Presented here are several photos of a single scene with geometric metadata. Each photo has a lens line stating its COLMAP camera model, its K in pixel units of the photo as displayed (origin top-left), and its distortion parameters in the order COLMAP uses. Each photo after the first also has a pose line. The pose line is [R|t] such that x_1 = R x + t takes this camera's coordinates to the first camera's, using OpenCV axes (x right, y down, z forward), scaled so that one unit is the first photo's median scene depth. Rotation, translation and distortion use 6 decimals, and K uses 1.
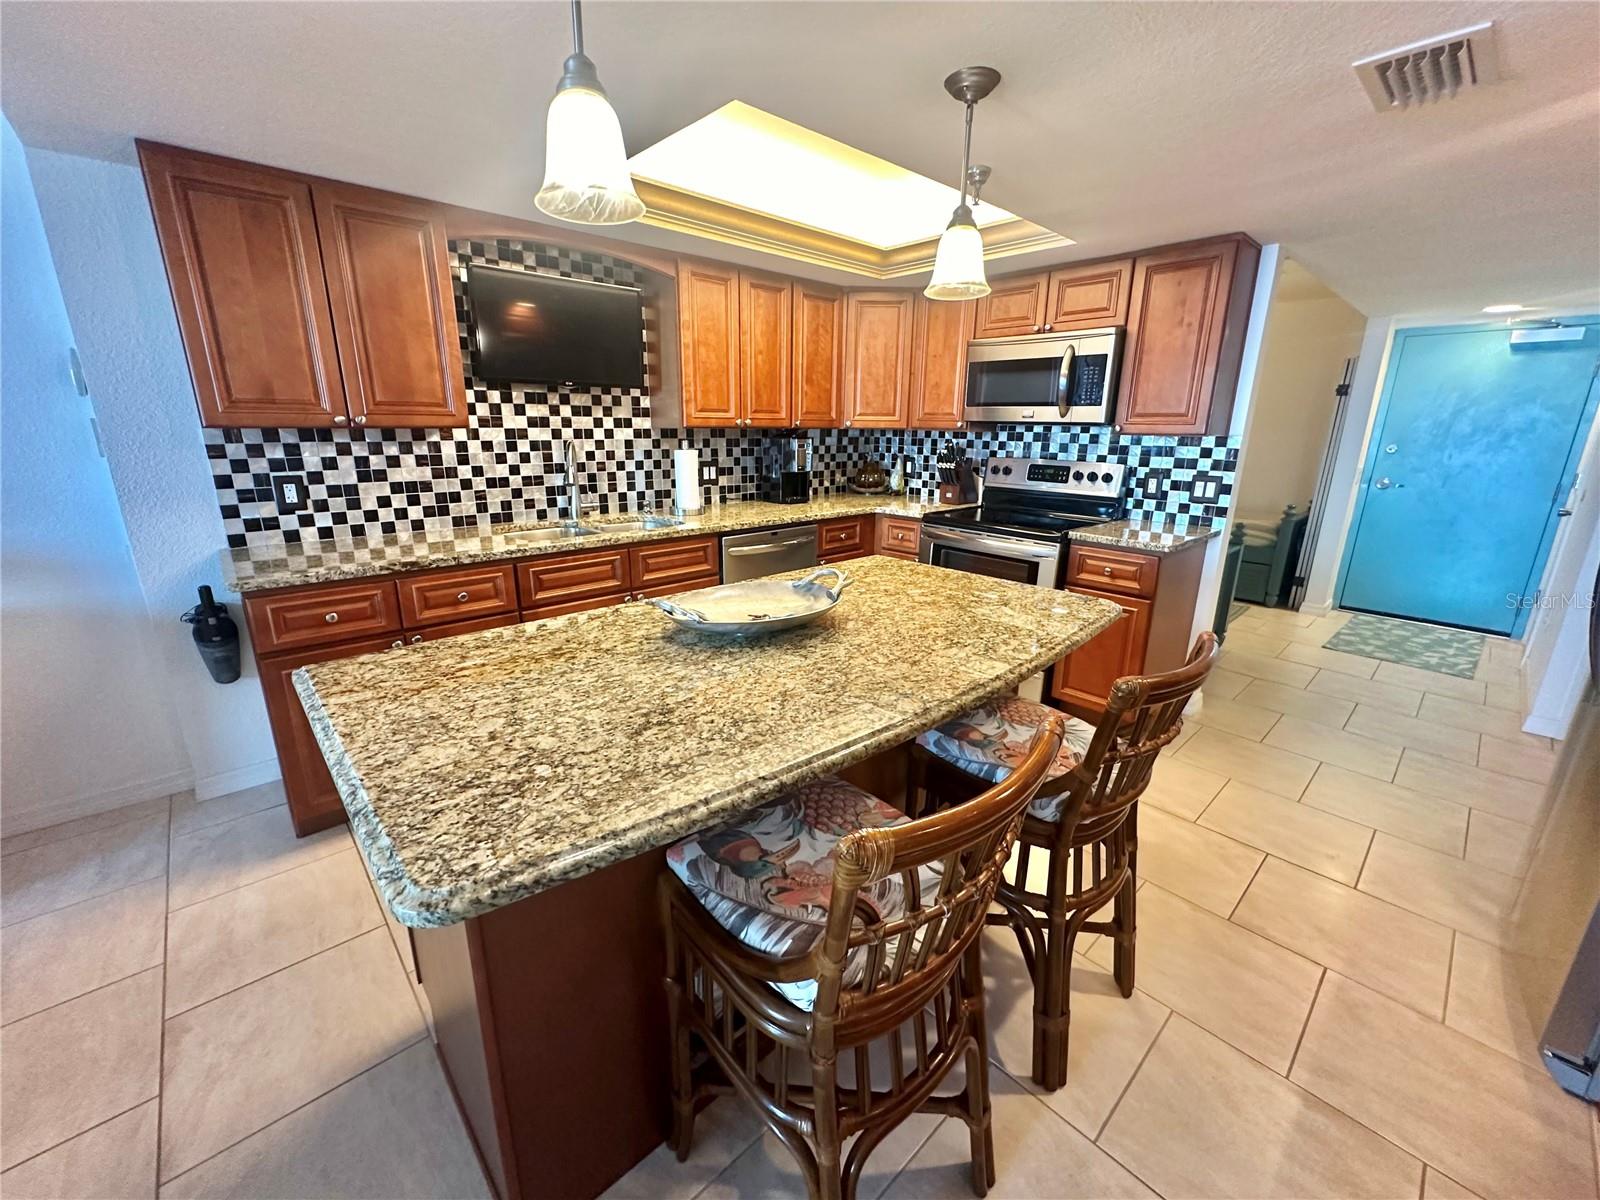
lens RADIAL K [[641.8, 0, 798.0], [0, 641.8, 600.5], [0, 0, 1]] dist [-0.002809, 0.000757]
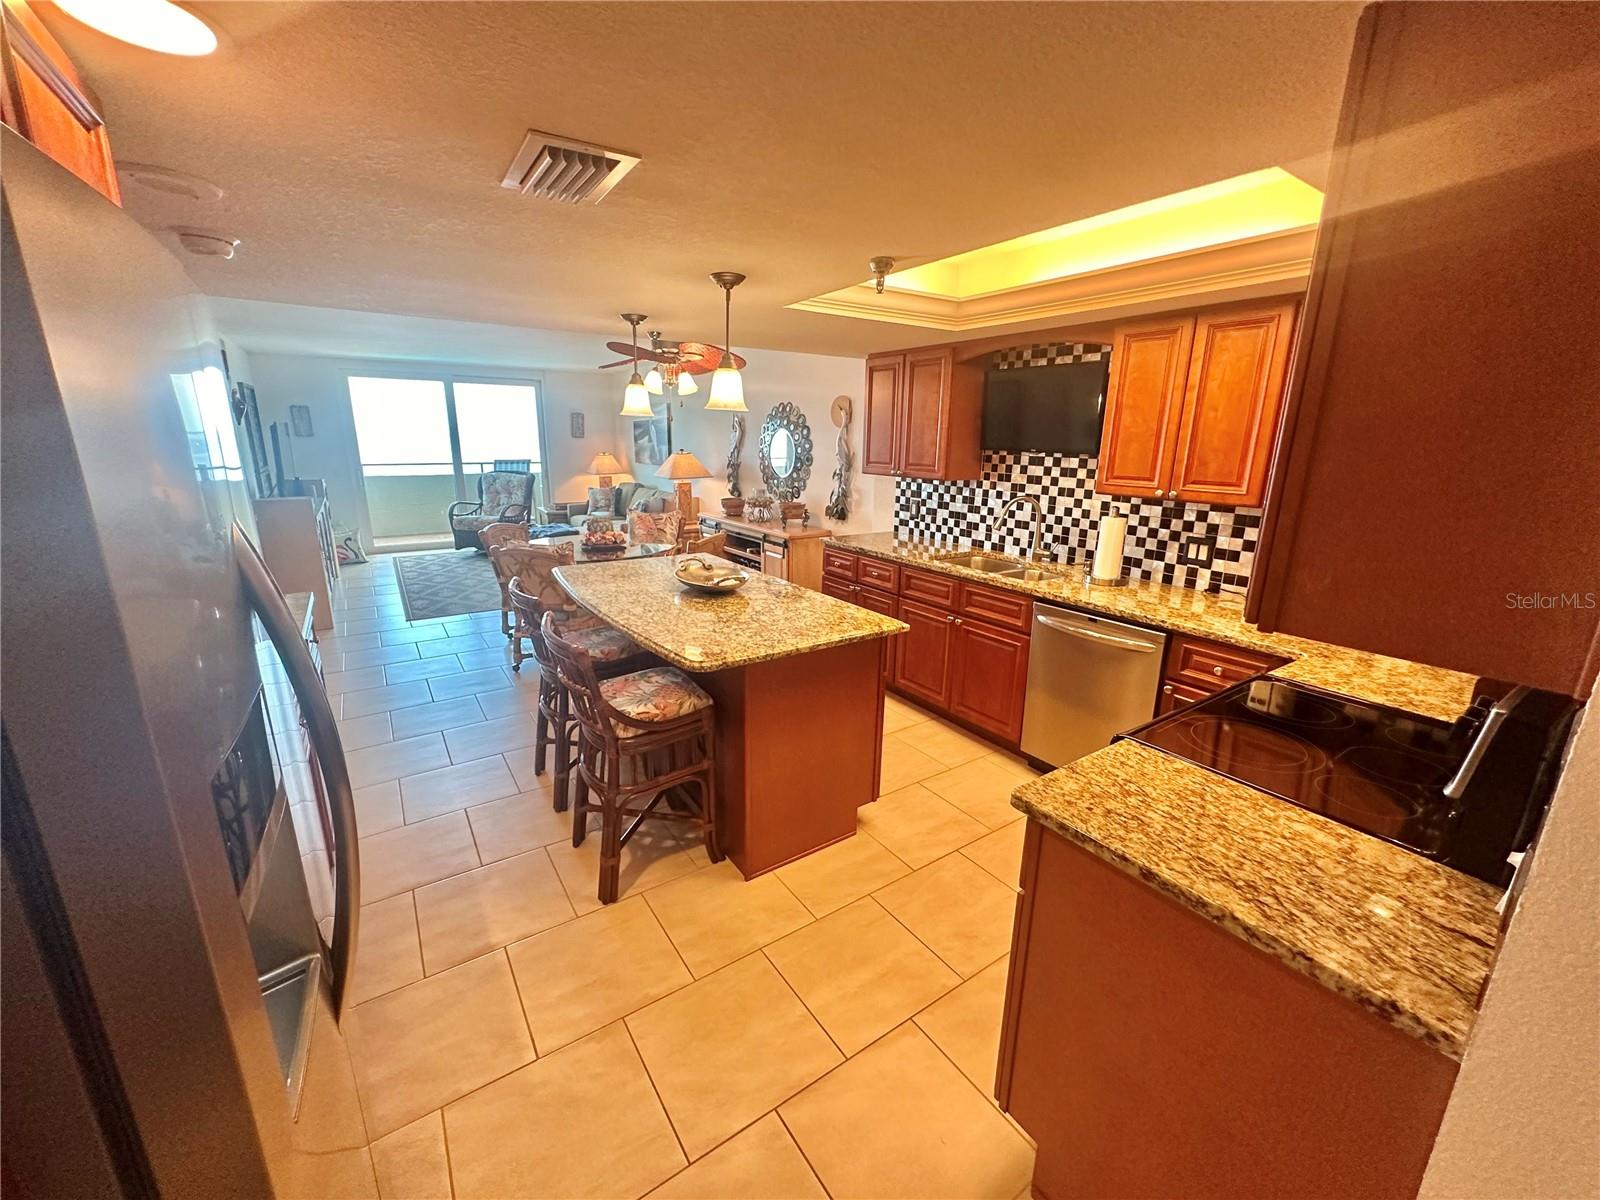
lens RADIAL K [[641.8, 0, 795.9], [0, 641.8, 600.0], [0, 0, 1]] dist [-0.002809, 0.000757]
pose [[-0.152767, 0.234938, -0.959930, 0.921868], [-0.278792, 0.921635, 0.269933, -0.272301], [0.948123, 0.308858, -0.075297, 0.733457]]
